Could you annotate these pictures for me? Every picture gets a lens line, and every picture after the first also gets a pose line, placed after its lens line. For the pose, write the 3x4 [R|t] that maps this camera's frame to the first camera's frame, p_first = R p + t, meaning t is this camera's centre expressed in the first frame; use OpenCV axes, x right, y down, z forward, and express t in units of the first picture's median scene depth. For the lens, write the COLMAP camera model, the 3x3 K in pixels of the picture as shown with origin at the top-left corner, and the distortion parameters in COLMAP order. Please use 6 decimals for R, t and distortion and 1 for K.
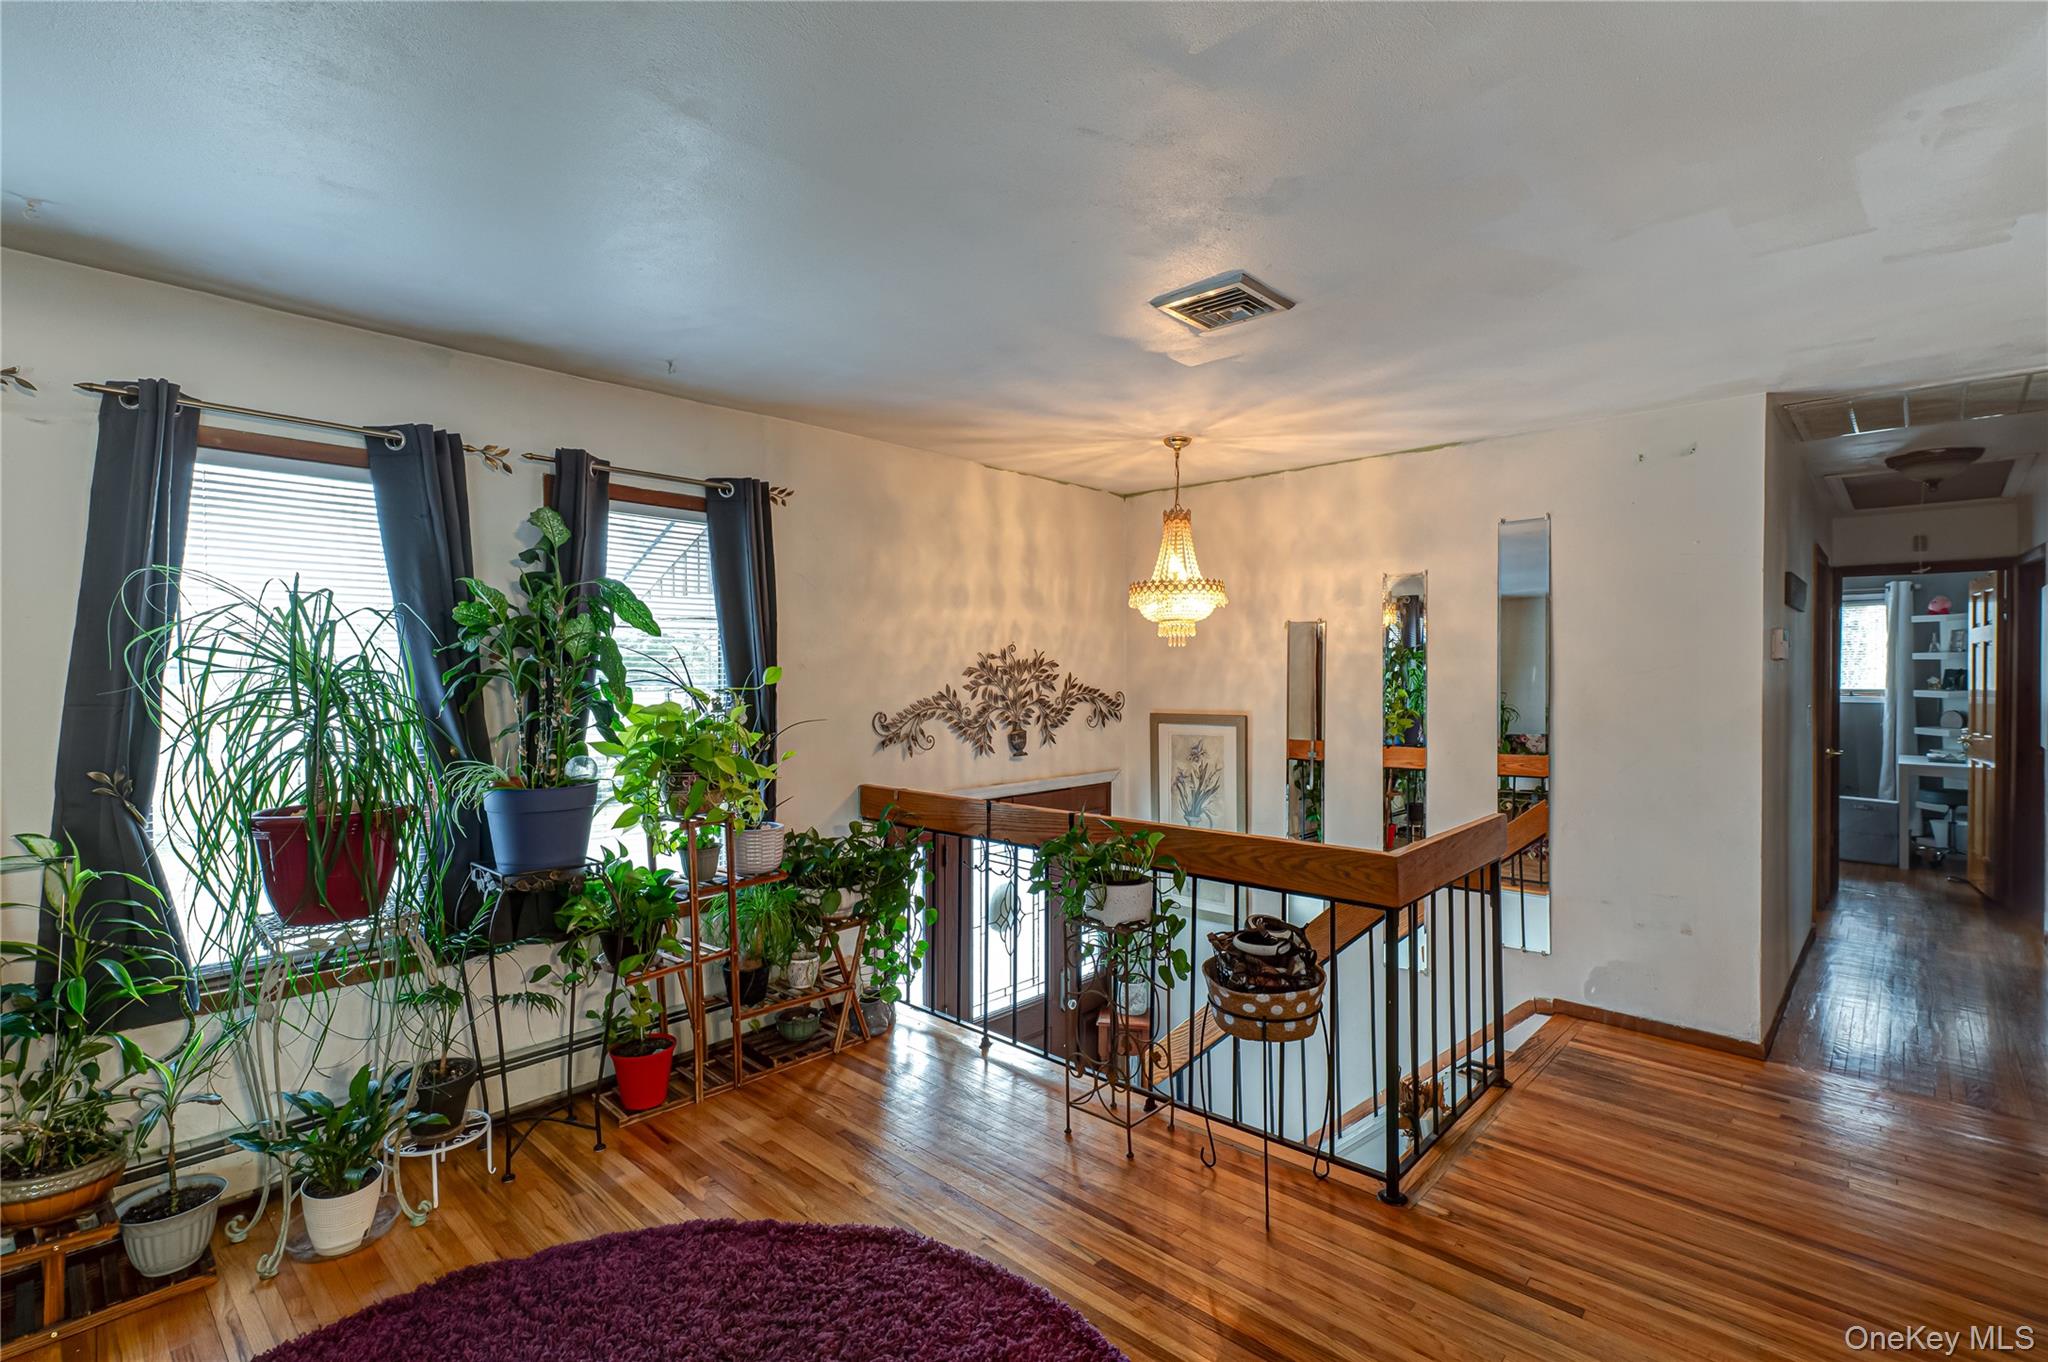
lens RADIAL K [[936.0, 0, 1021.2], [0, 936.0, 674.8], [0, 0, 1]] dist [0.002523, 0.000051]
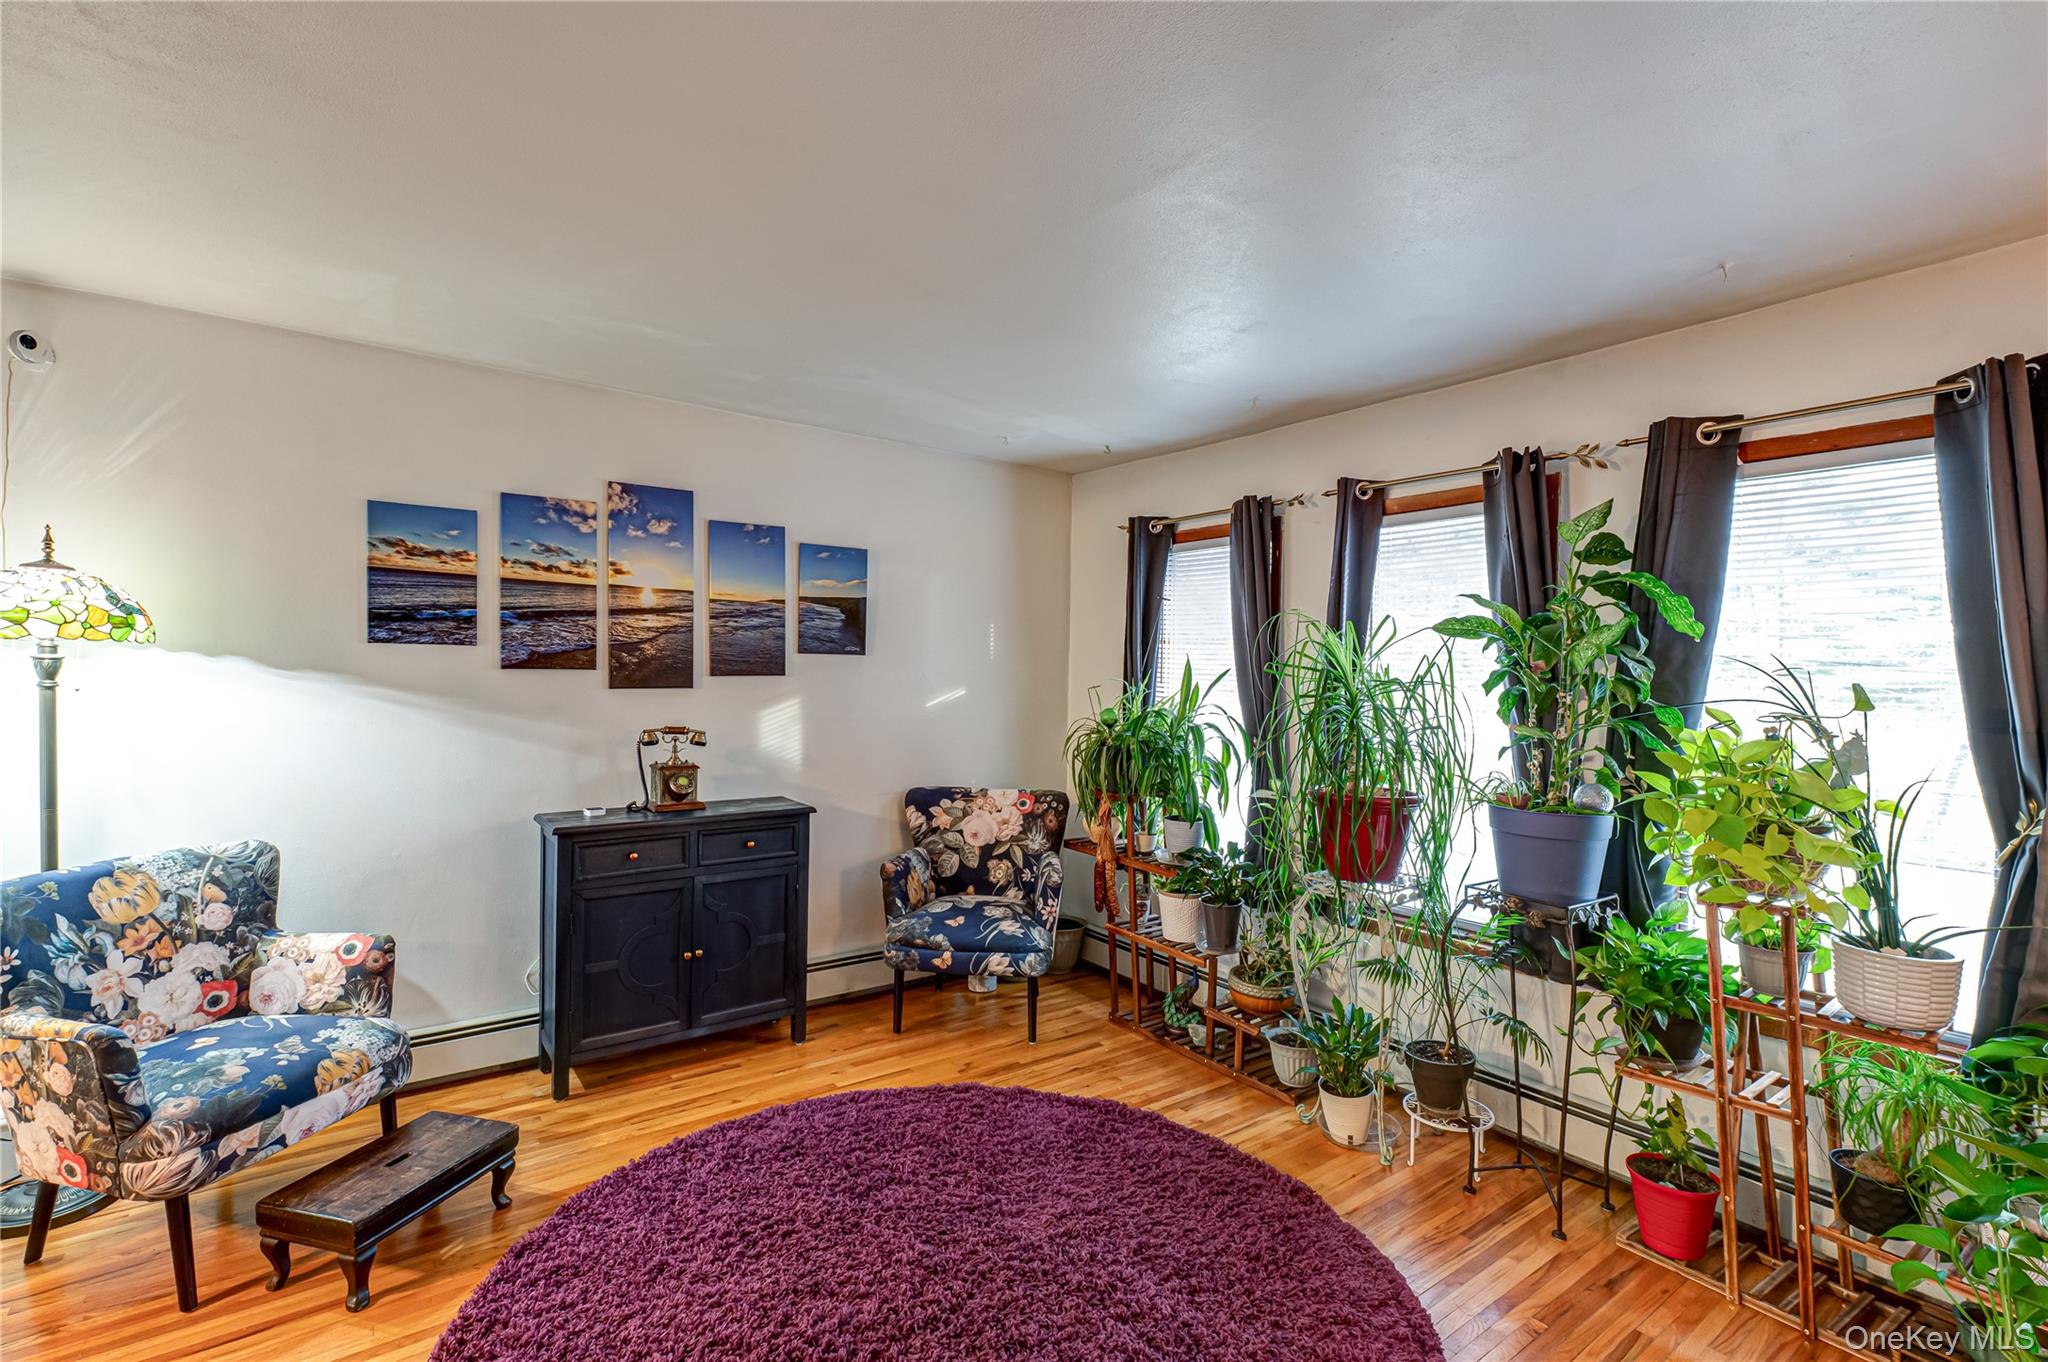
lens RADIAL K [[936.0, 0, 1027.9], [0, 936.0, 673.4], [0, 0, 1]] dist [0.002523, 0.000051]
pose [[-0.178482, 0.010422, -0.983888, 0.301778], [-0.005829, 0.999915, 0.011649, -0.016101], [0.983926, 0.007815, -0.178406, 0.410046]]
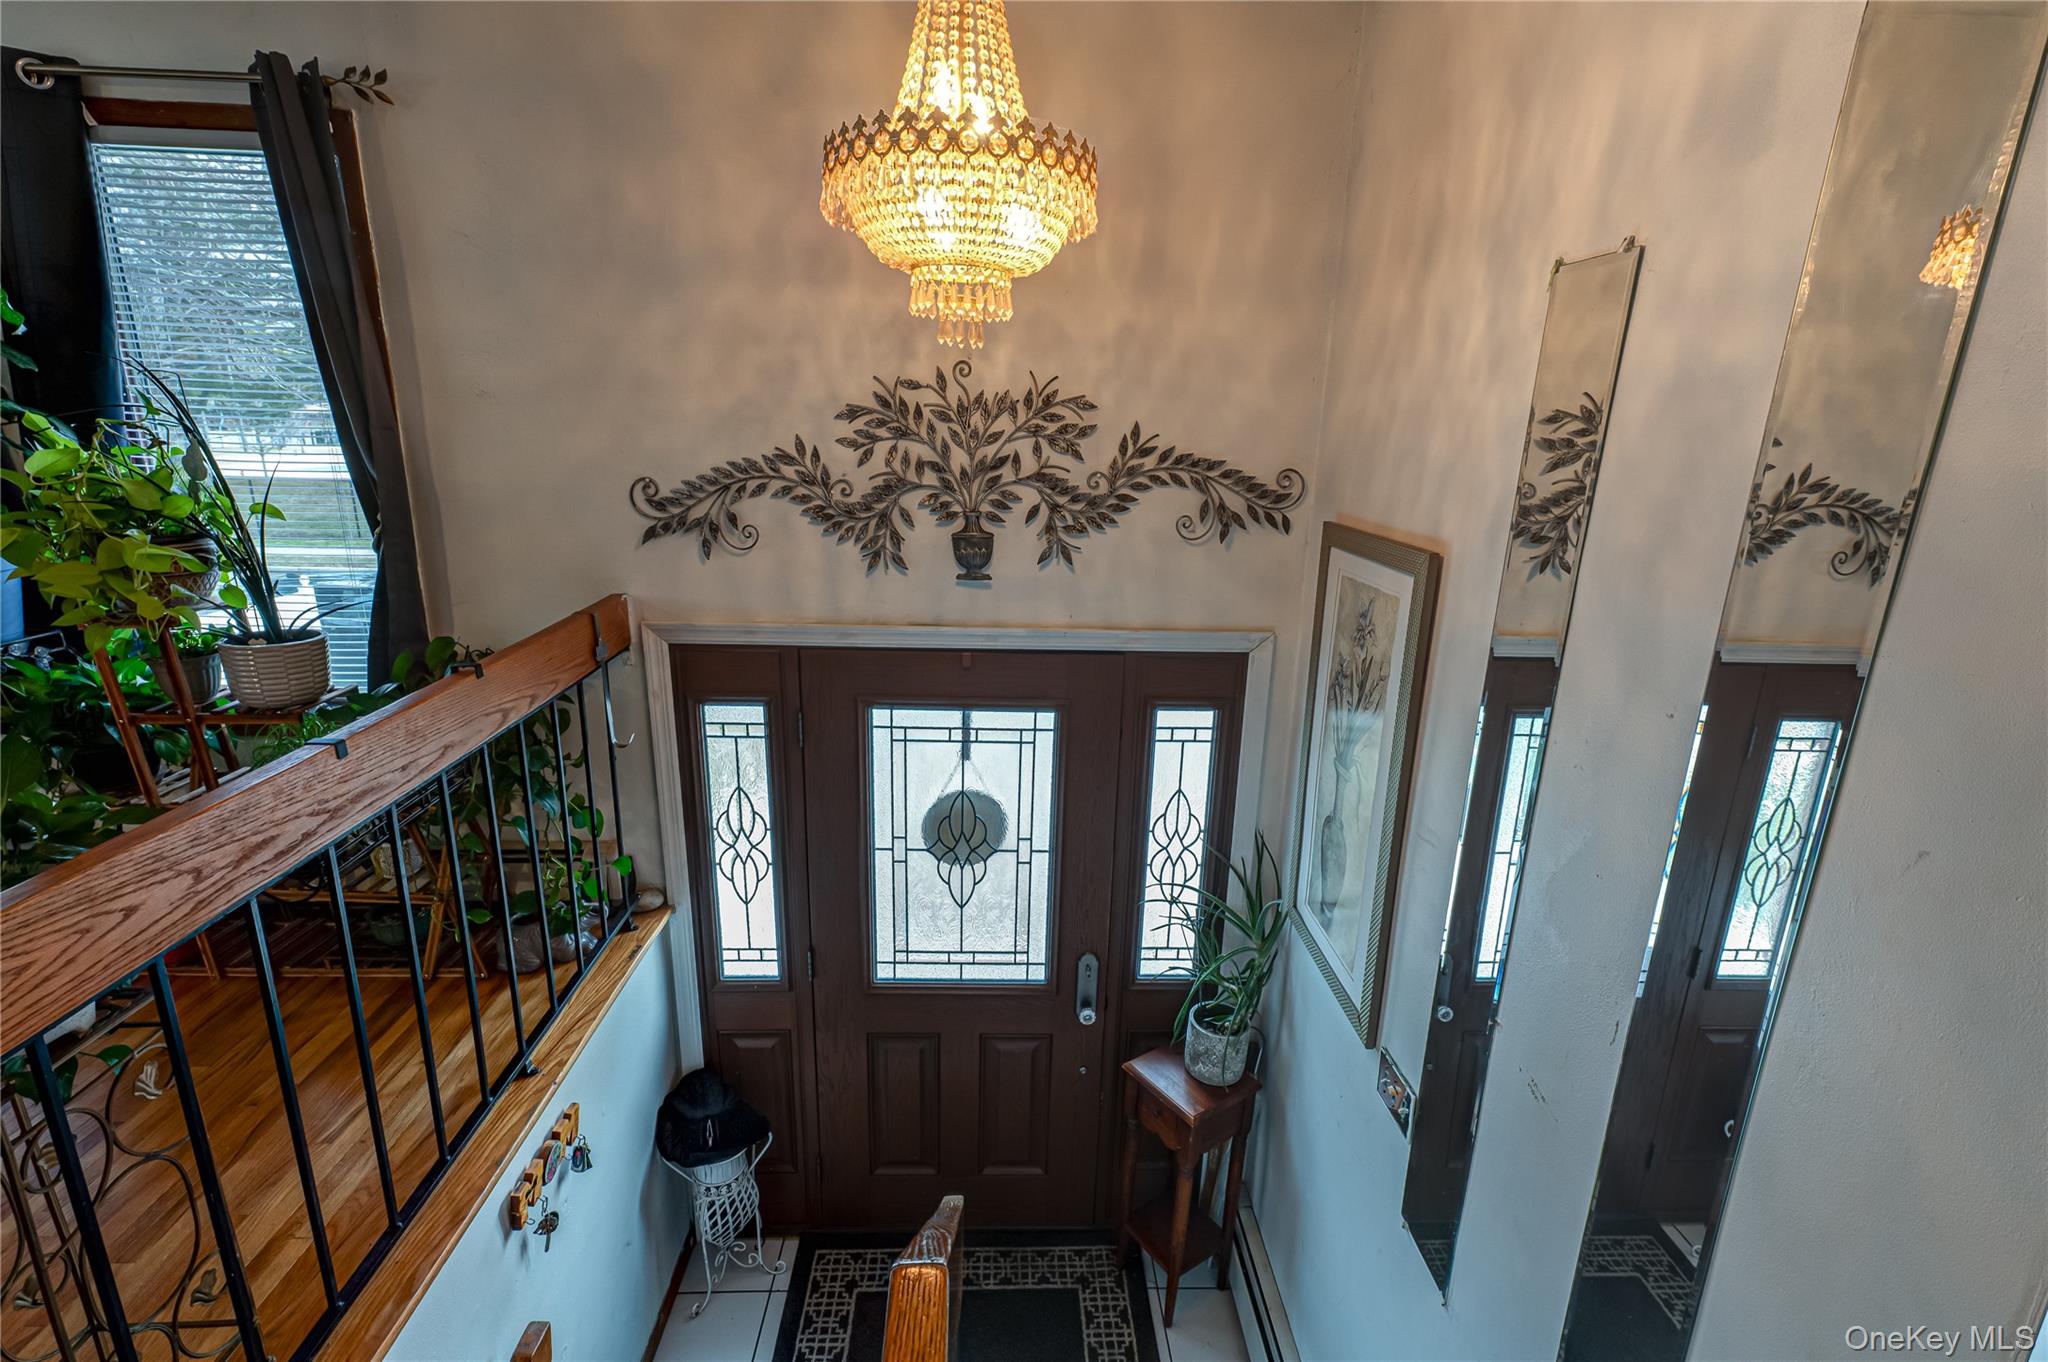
lens RADIAL K [[936.0, 0, 1020.3], [0, 936.0, 683.4], [0, 0, 1]] dist [0.002523, 0.000051]
pose [[0.715960, 0.211065, -0.665472, 0.406295], [-0.028000, 0.961120, 0.274709, -0.004463], [0.697580, -0.178047, 0.694033, 0.667366]]
